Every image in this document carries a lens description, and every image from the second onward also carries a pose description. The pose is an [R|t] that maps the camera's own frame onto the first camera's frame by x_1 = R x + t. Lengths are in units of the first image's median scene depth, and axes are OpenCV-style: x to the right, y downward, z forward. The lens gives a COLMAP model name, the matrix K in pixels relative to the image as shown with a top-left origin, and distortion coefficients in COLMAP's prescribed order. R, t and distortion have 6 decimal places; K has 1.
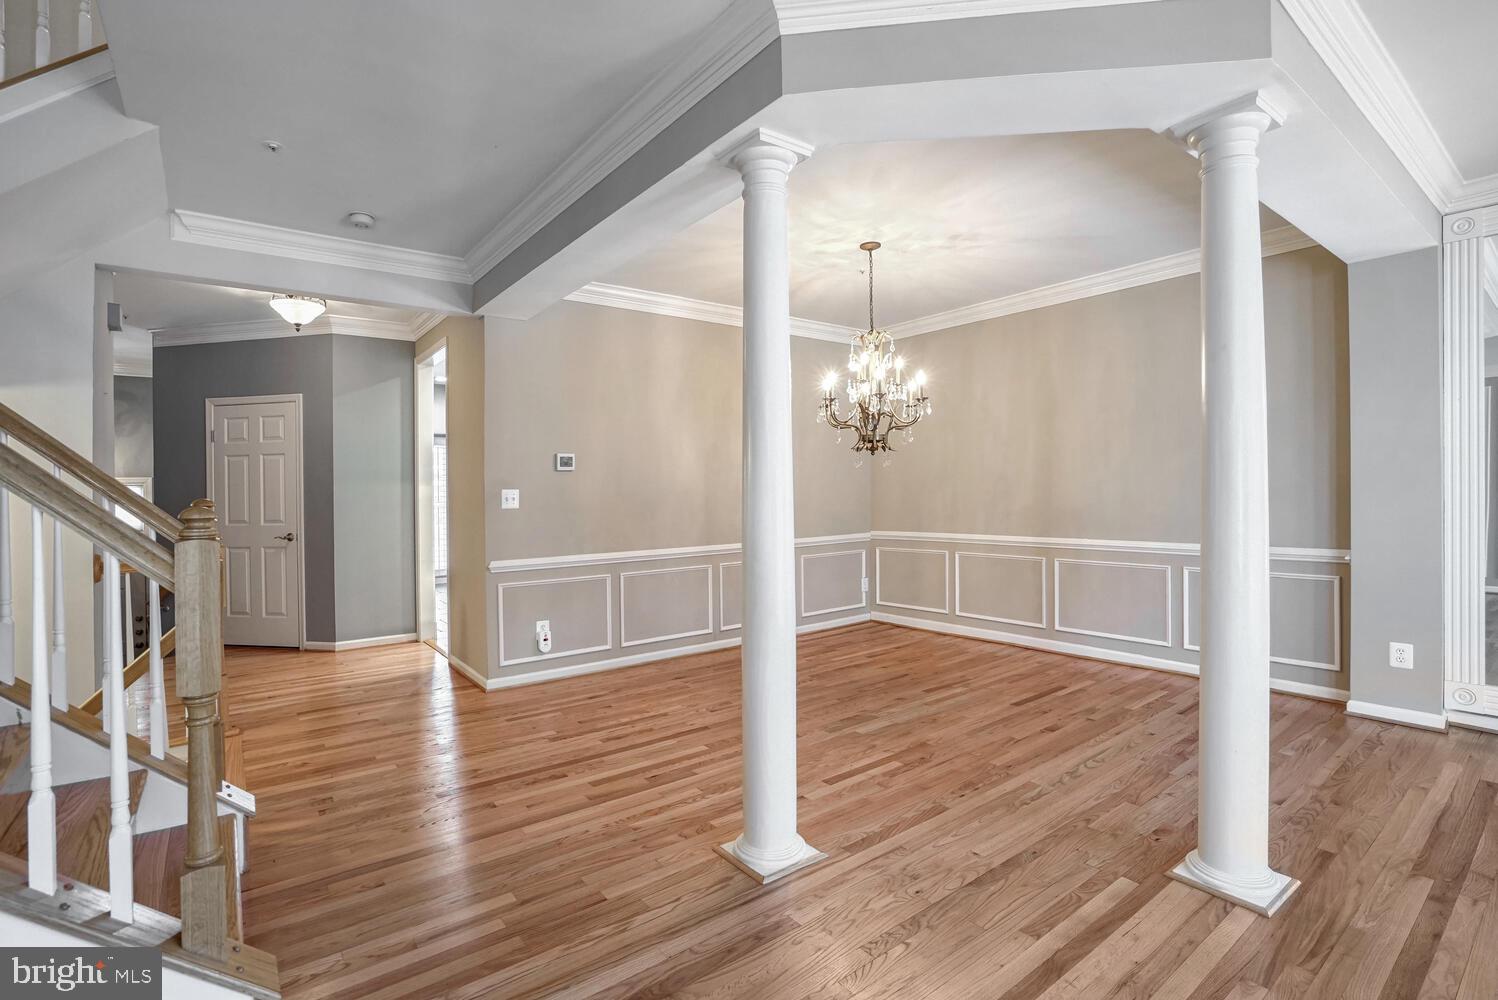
lens RADIAL K [[697.7, 0, 718.6], [0, 697.7, 499.8], [0, 0, 1]] dist [-0.074914, 0.027369]
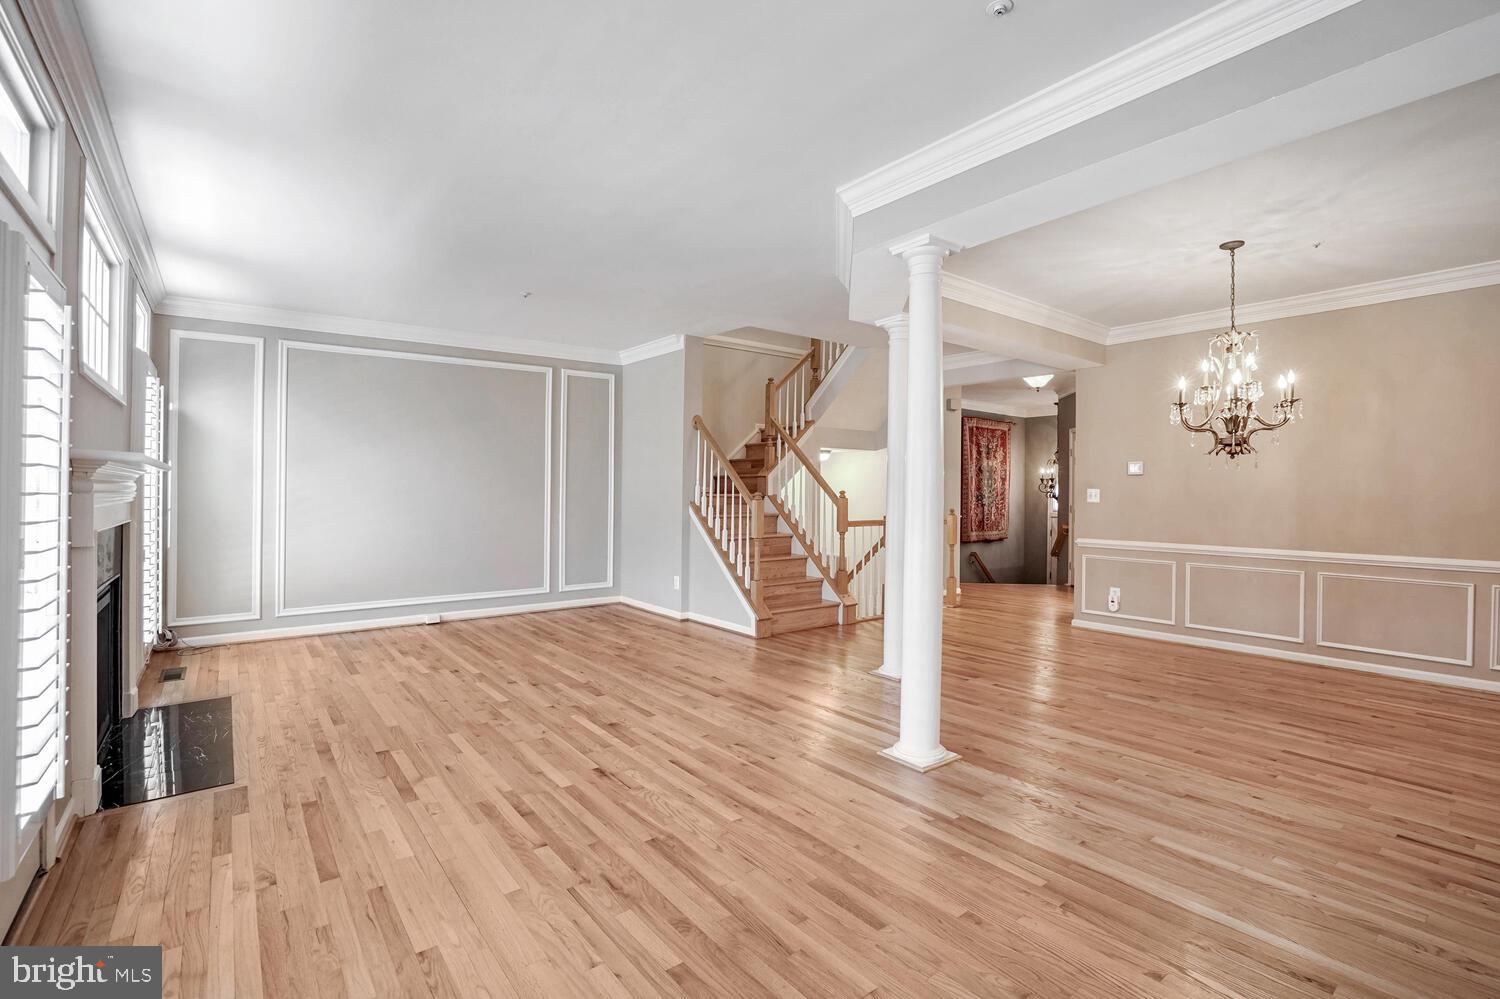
lens RADIAL K [[688.1, 0, 748.8], [0, 688.1, 505.2], [0, 0, 1]] dist [-0.052838, 0.019217]
pose [[0.026255, 0.036711, -0.998981, 1.168283], [-0.019718, 0.999150, 0.036199, -0.019762], [0.999461, 0.018747, 0.026957, 0.294660]]
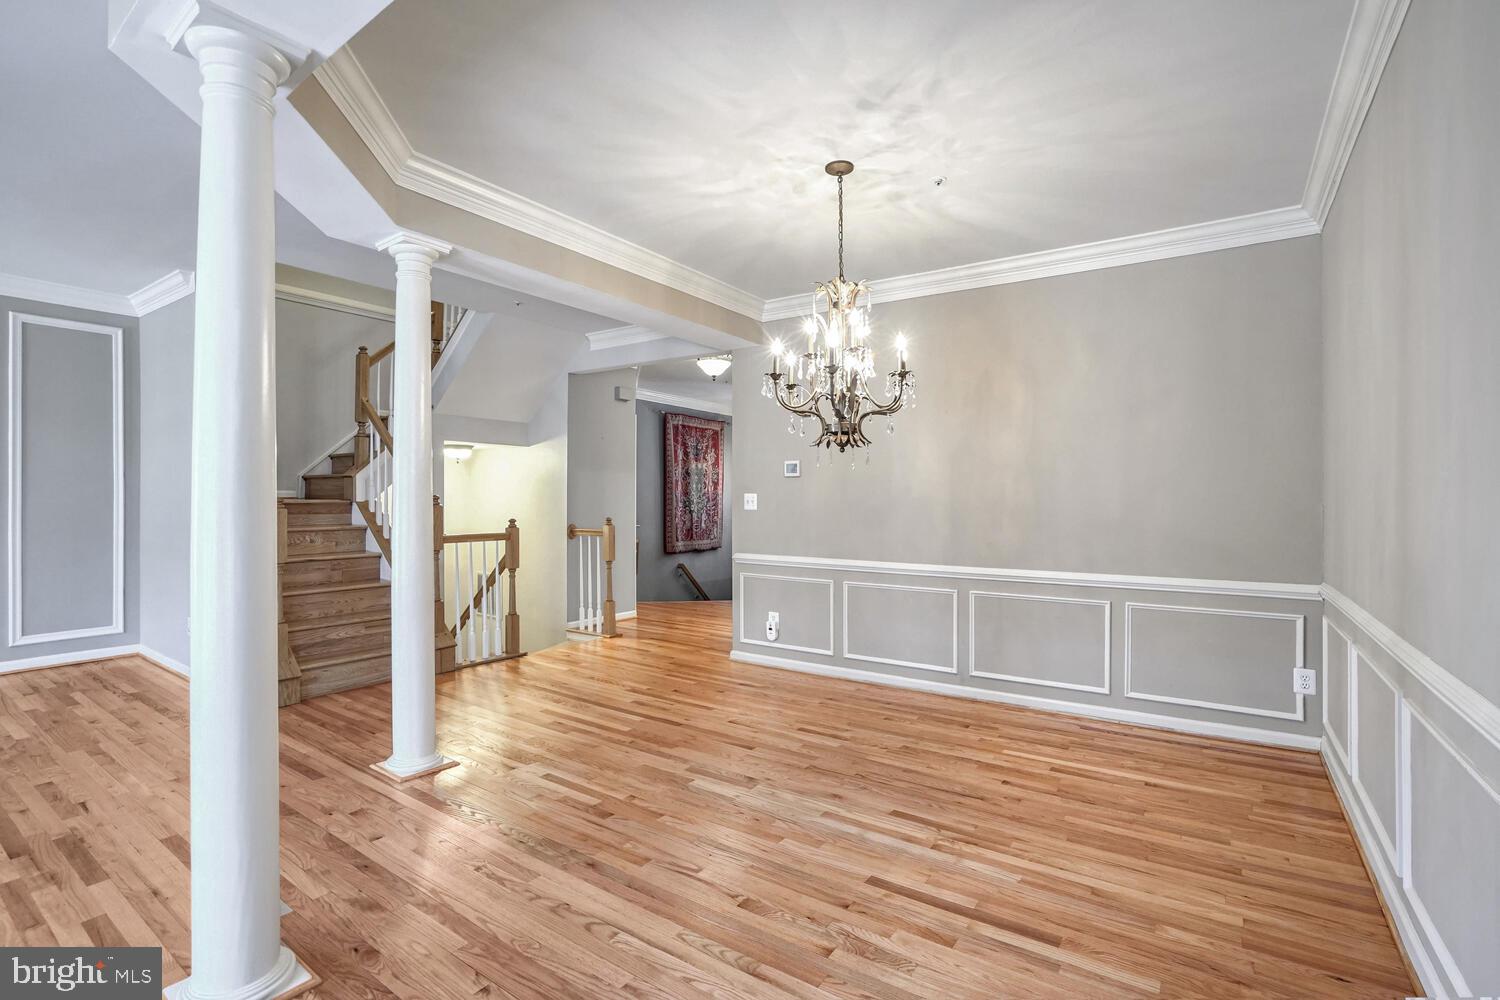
lens RADIAL K [[690.8, 0, 745.4], [0, 690.8, 498.8], [0, 0, 1]] dist [-0.062573, 0.024146]
pose [[0.327380, 0.019815, -0.944685, 0.881976], [-0.025036, 0.999611, 0.012291, -0.021974], [0.944561, 0.019628, 0.327749, 0.674489]]
